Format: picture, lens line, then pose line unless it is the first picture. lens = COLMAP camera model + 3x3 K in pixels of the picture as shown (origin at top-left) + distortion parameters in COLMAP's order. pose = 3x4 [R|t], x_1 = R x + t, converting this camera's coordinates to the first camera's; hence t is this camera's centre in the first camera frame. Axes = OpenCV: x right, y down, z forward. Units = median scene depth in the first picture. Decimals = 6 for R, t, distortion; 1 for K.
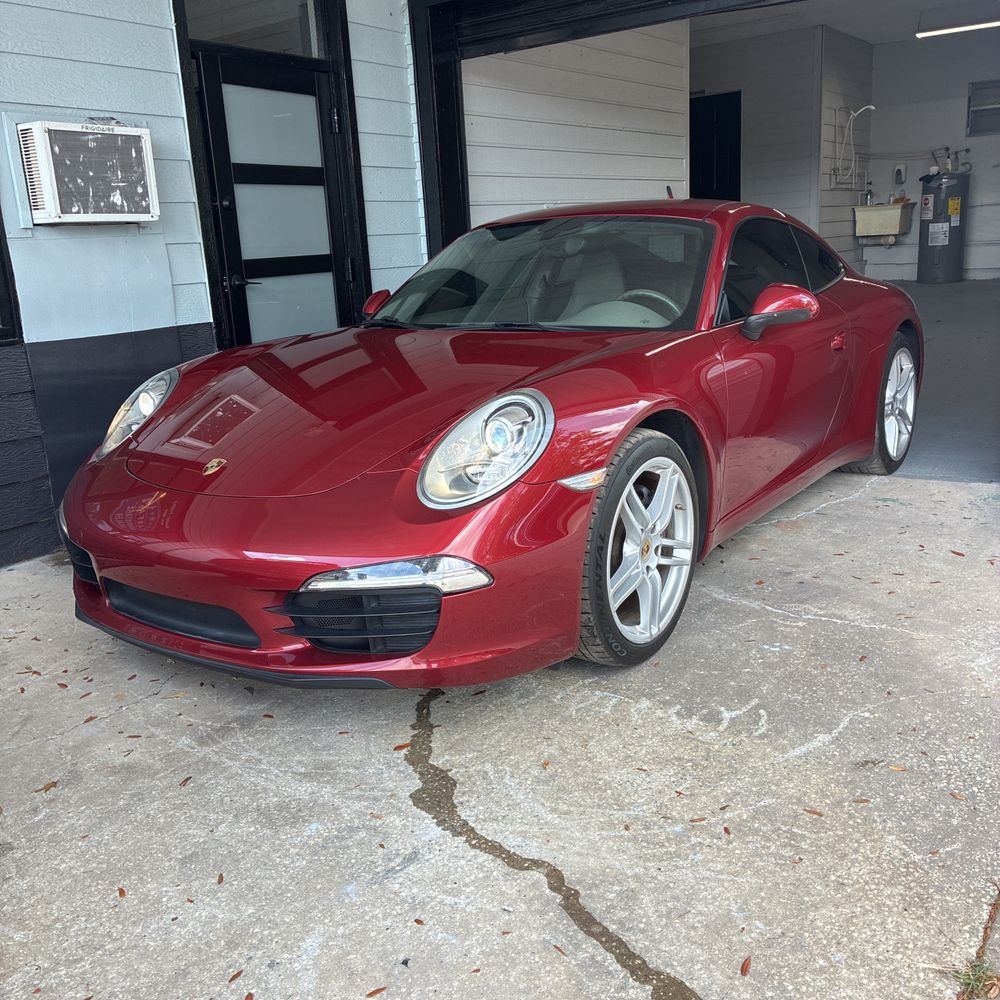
lens RADIAL K [[1015.7, 0, 500.0], [0, 1015.7, 500.0], [0, 0, 1]] dist [0.011268, 0.008077]
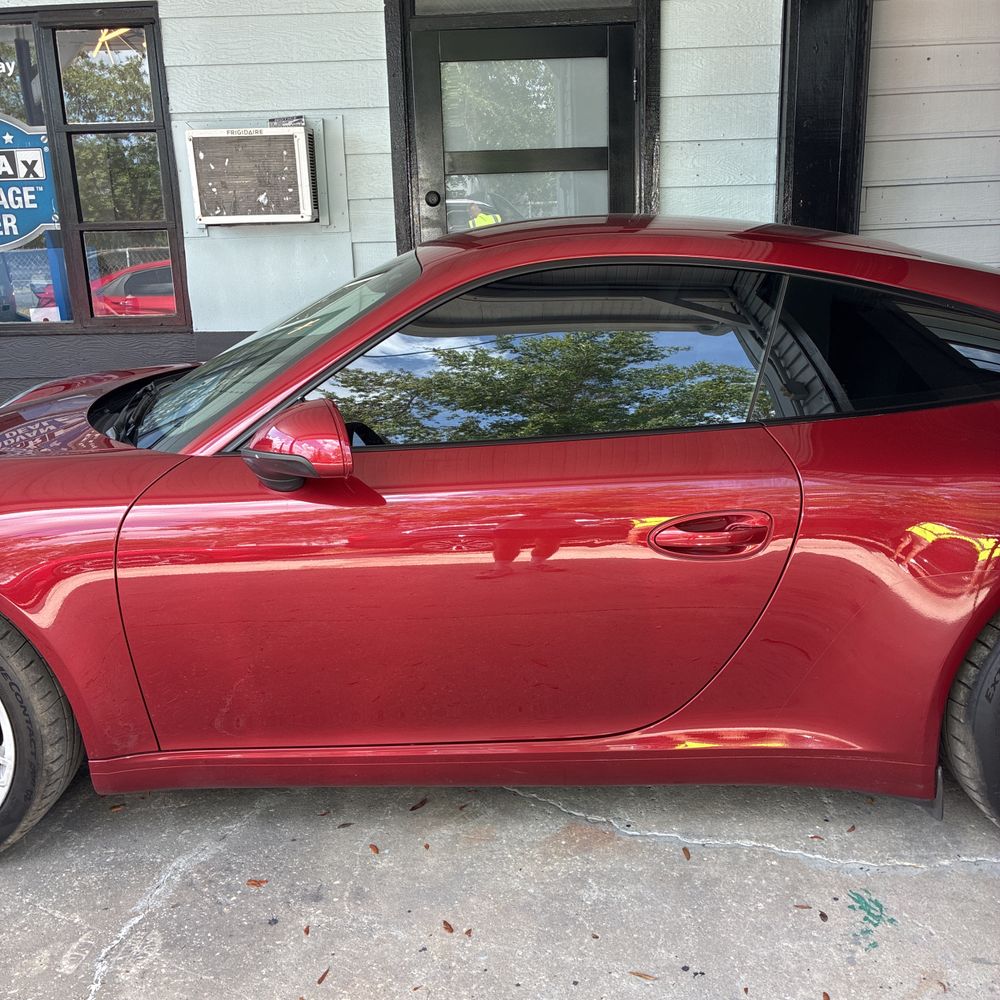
lens RADIAL K [[1015.7, 0, 500.0], [0, 1015.7, 500.0], [0, 0, 1]] dist [0.011268, 0.008077]
pose [[0.543278, 0.256263, -0.799487, 0.644172], [-0.206682, 0.963793, 0.168481, -0.229230], [0.813715, 0.073707, 0.576572, 0.634849]]
